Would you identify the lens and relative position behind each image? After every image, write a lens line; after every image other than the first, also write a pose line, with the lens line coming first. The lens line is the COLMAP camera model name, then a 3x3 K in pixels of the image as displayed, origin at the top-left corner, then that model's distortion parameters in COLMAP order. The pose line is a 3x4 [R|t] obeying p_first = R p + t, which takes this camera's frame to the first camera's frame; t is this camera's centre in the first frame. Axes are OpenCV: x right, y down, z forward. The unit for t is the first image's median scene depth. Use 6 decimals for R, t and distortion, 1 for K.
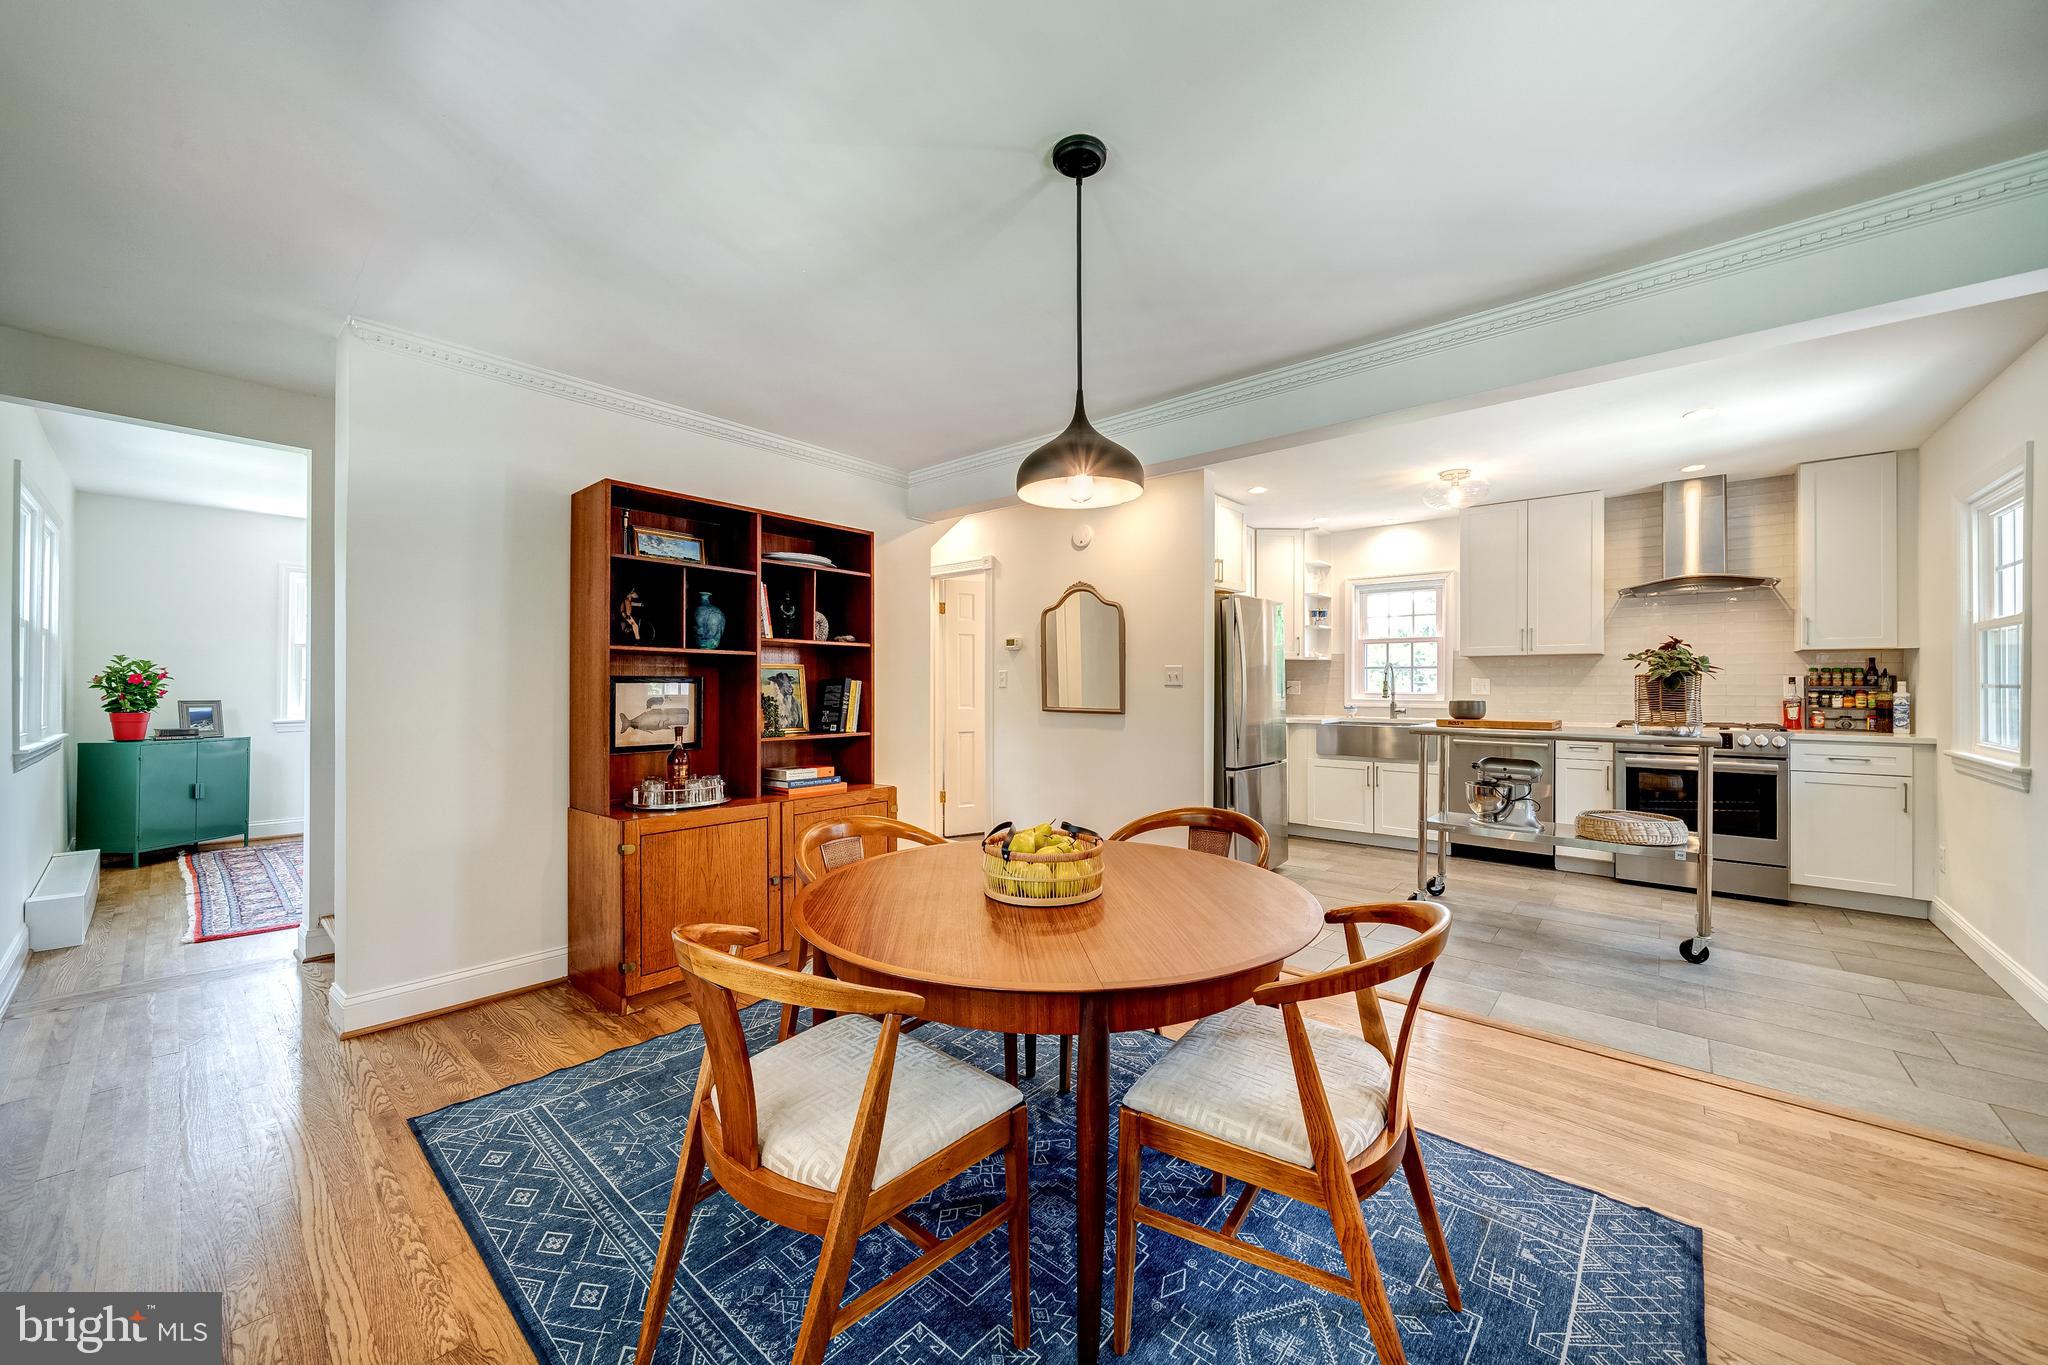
lens RADIAL K [[737.3, 0, 1035.3], [0, 737.3, 679.6], [0, 0, 1]] dist [-0.003799, 0.000115]
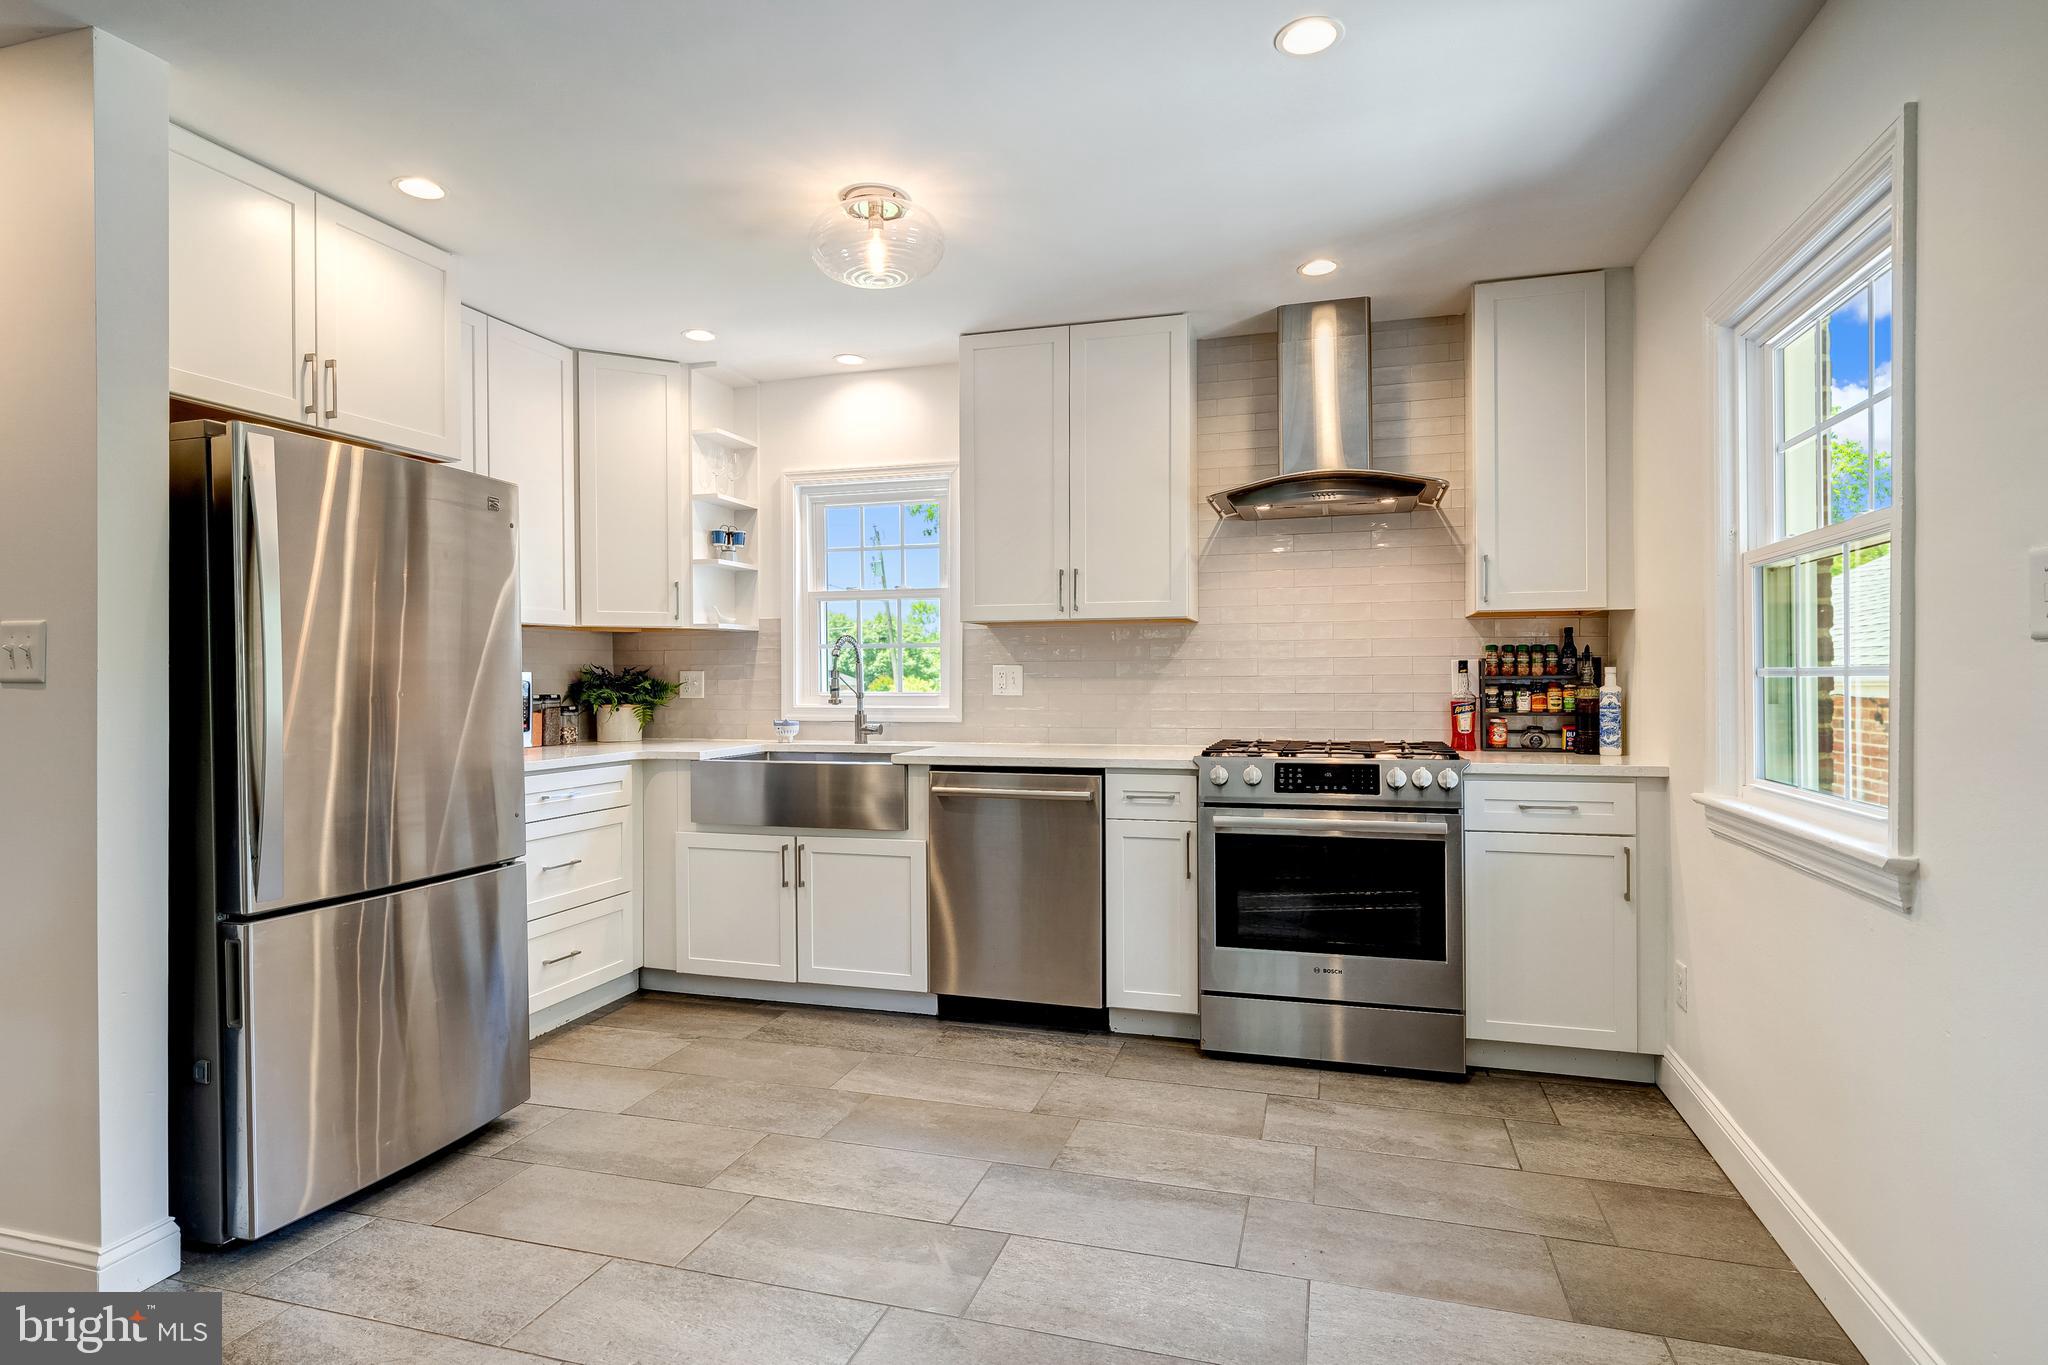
lens RADIAL K [[1162.5, 0, 875.0], [0, 1162.5, 683.9], [0, 0, 1]] dist [-0.018638, 0.003944]
pose [[0.941439, -0.008065, 0.337086, 0.304697], [0.005051, 0.999939, 0.009817, 0.003982], [-0.337144, -0.007539, 0.941423, 0.315780]]
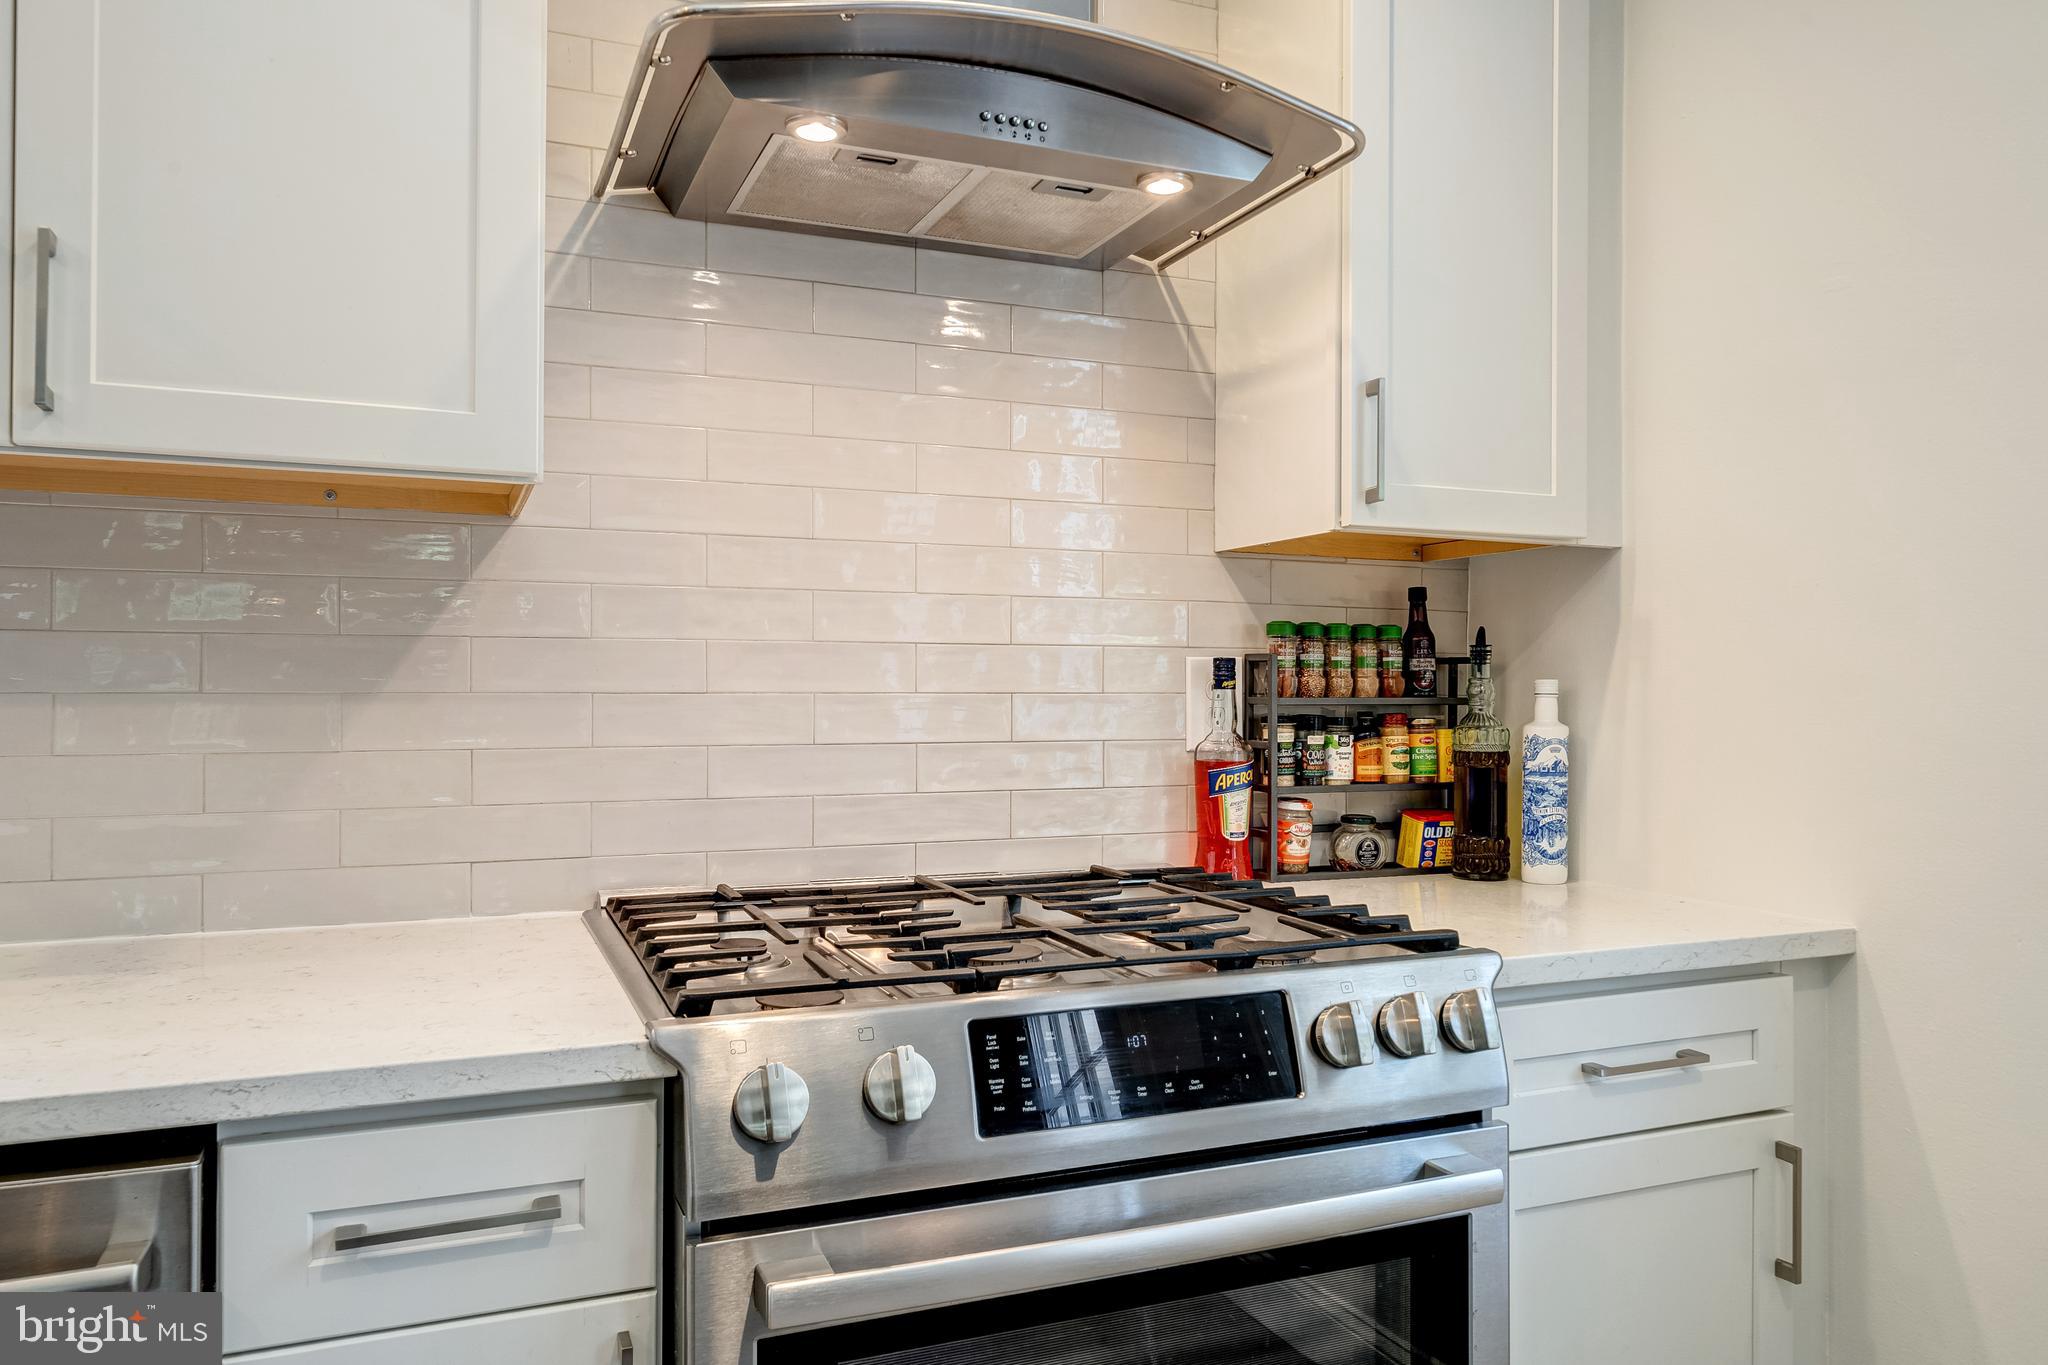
lens RADIAL K [[1564.9, 0, 1190.9], [0, 1564.9, 691.3], [0, 0, 1]] dist [-0.002767, 0.005962]
pose [[0.391532, 0.000653, 0.920164, 0.600224], [-0.008693, 0.999958, 0.002989, 0.006095], [-0.920124, -0.009170, 0.391521, 0.853416]]
